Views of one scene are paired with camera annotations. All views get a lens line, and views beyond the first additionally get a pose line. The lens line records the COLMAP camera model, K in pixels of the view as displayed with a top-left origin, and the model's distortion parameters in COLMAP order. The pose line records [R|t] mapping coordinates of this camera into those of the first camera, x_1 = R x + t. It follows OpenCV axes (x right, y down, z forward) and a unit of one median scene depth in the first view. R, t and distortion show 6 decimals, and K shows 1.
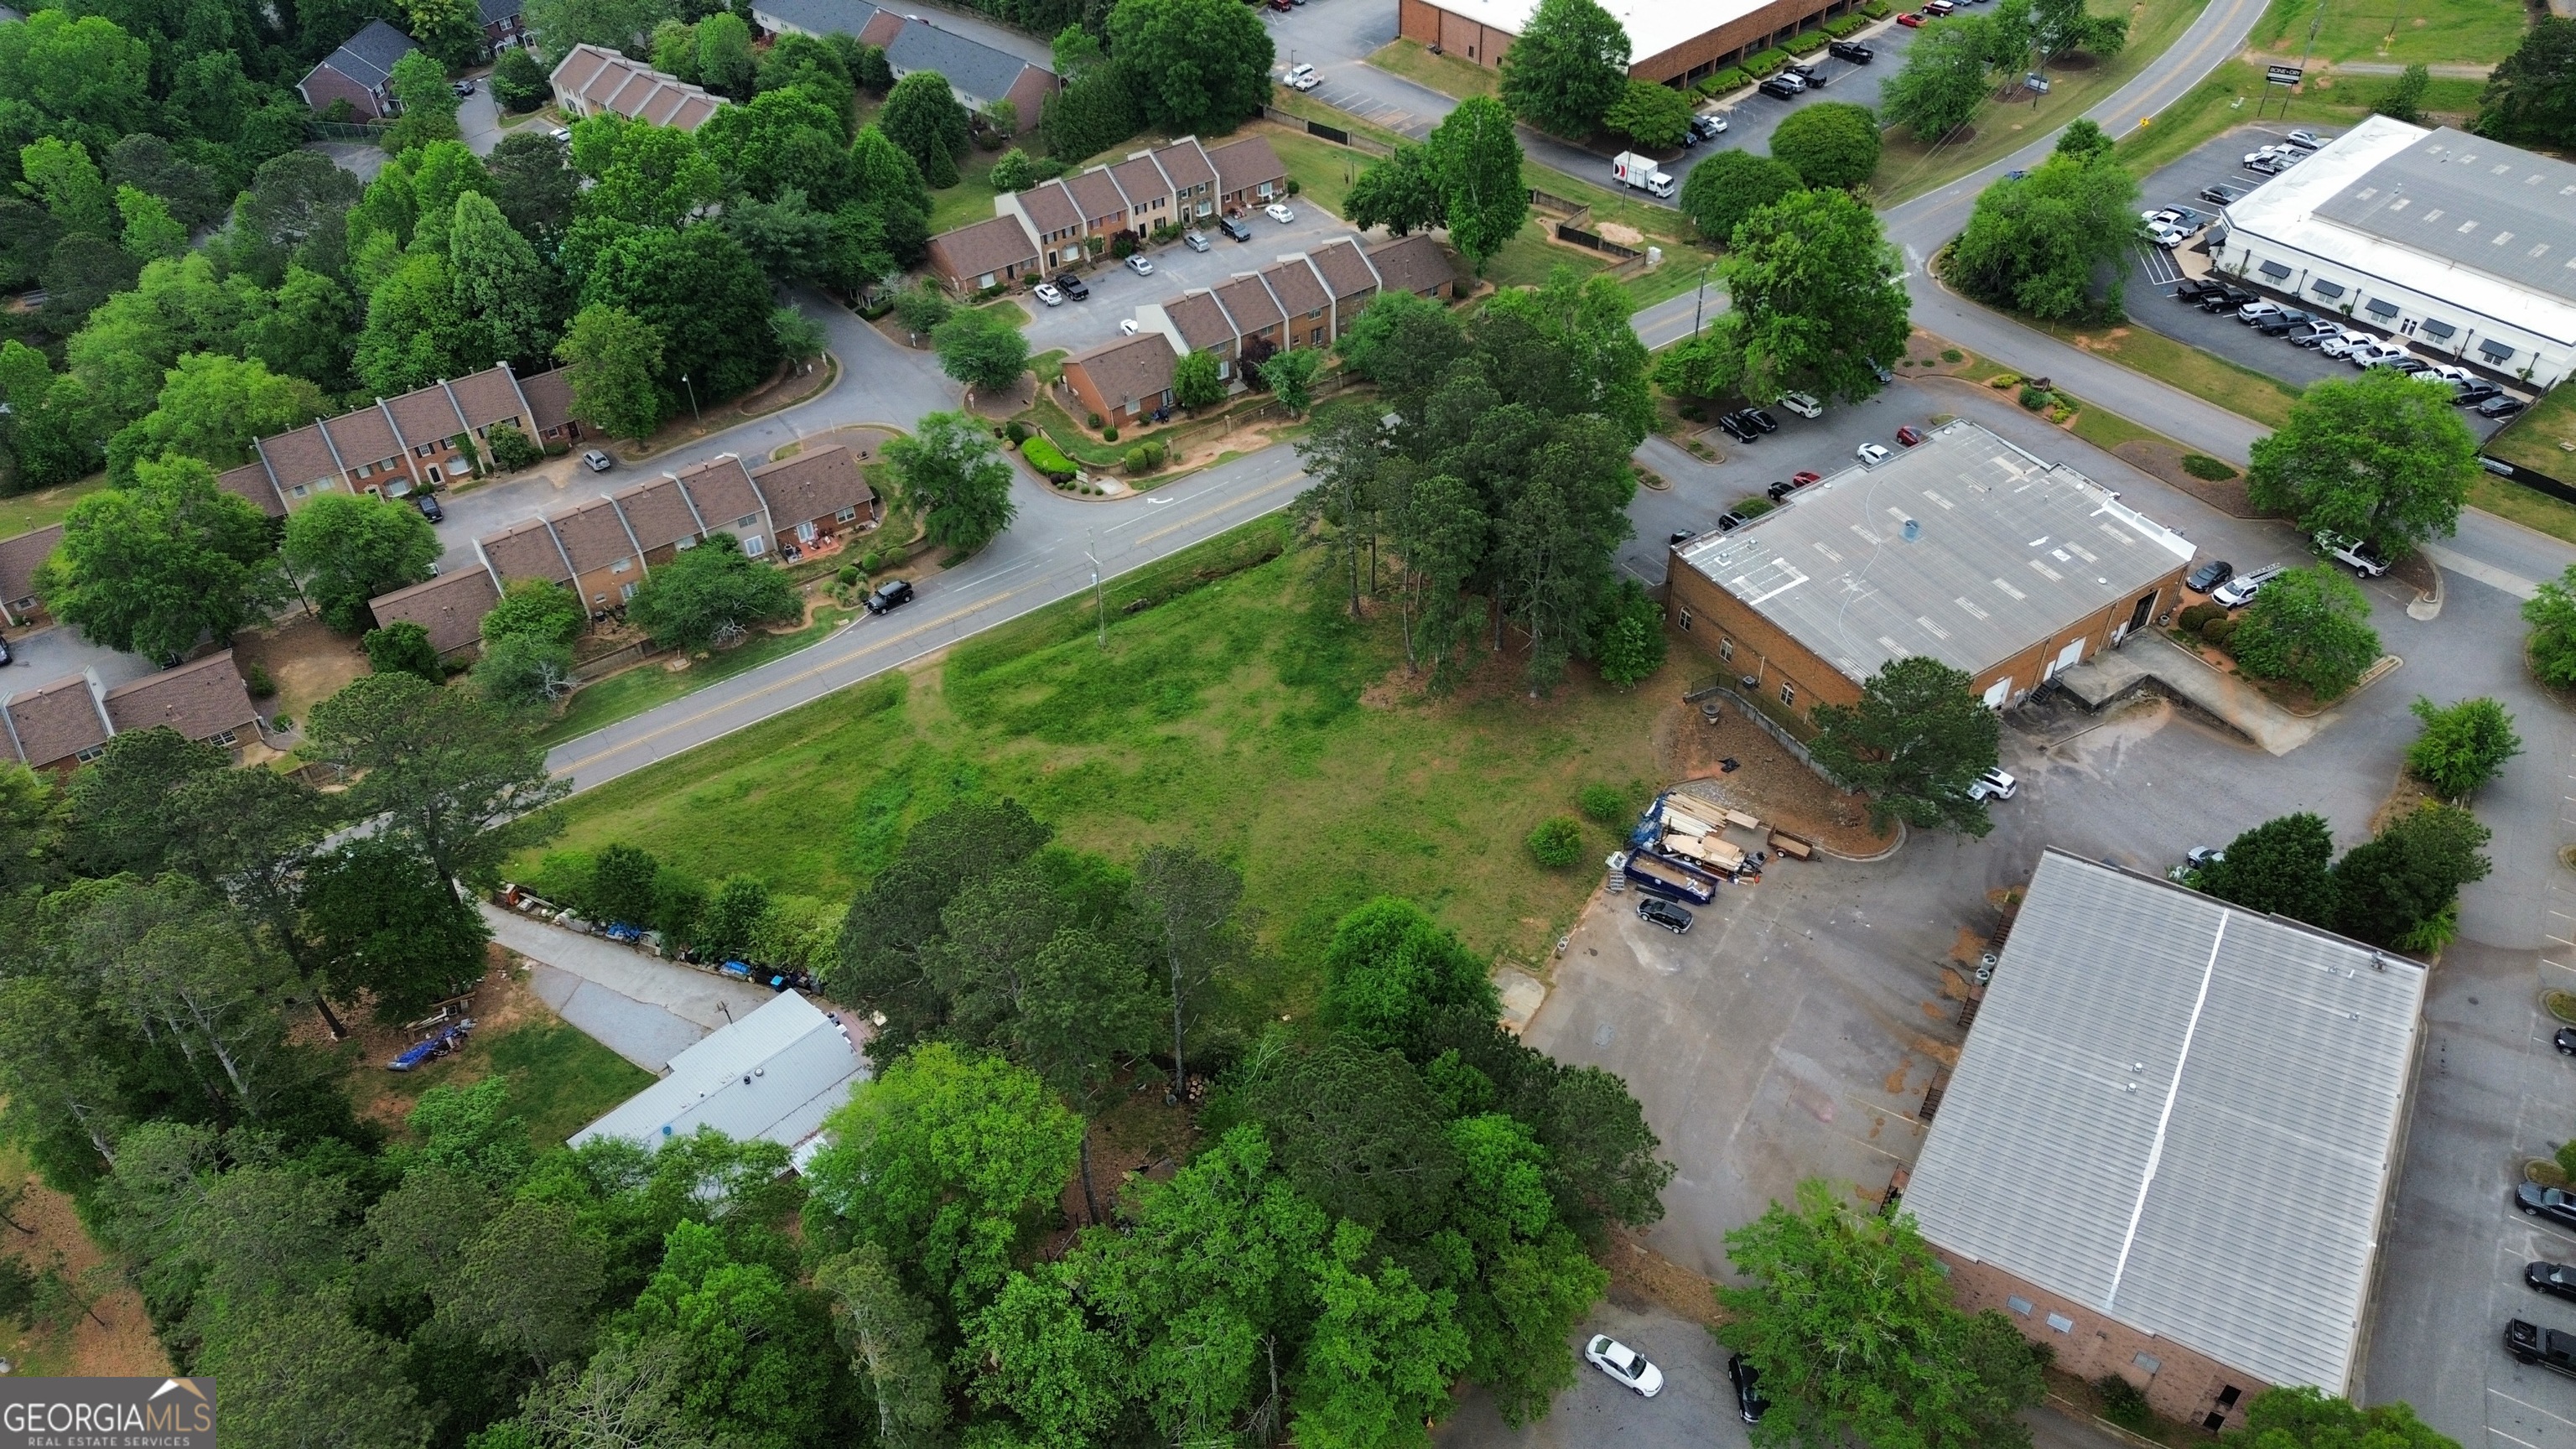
lens RADIAL K [[1819.9, 0, 1282.5], [0, 1819.9, 729.5], [0, 0, 1]] dist [0.060510, -0.049658]
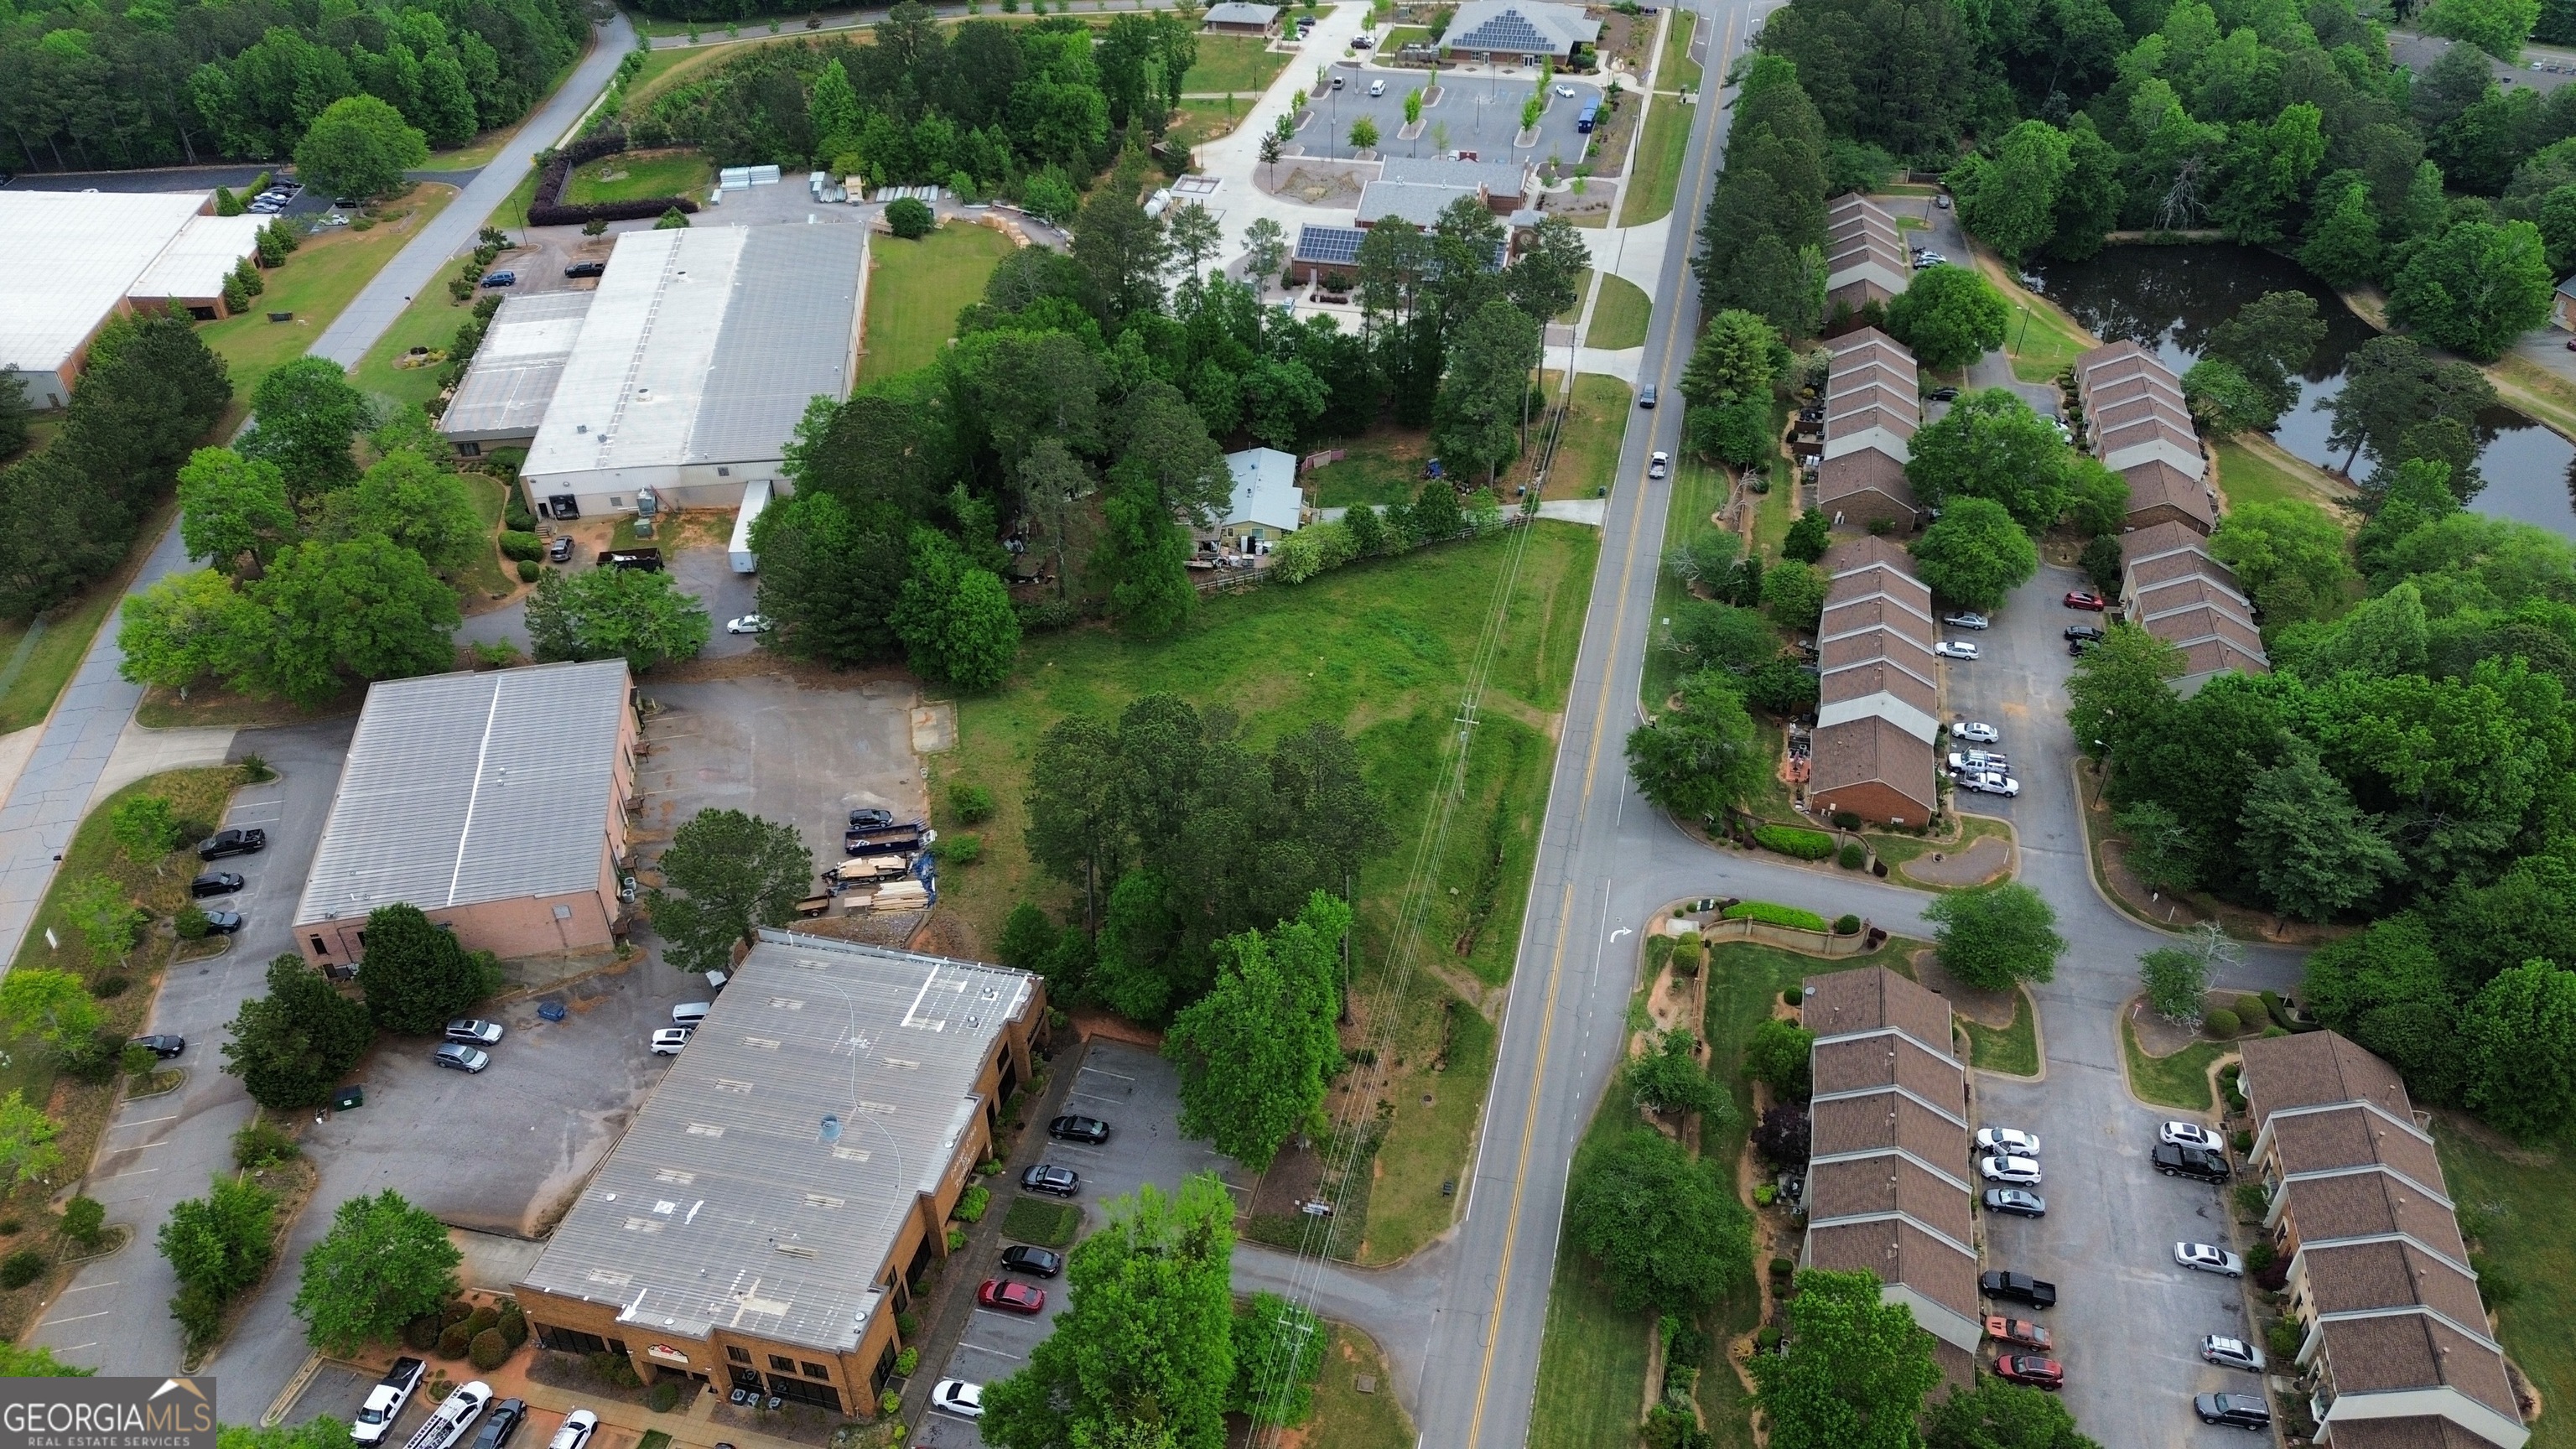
lens RADIAL K [[1819.9, 0, 1282.5], [0, 1819.9, 729.5], [0, 0, 1]] dist [0.060510, -0.049658]
pose [[-0.729460, 0.446699, -0.518024, 0.509844], [-0.428948, 0.291179, 0.855113, -0.916490], [0.532816, 0.845976, -0.020793, 0.902668]]
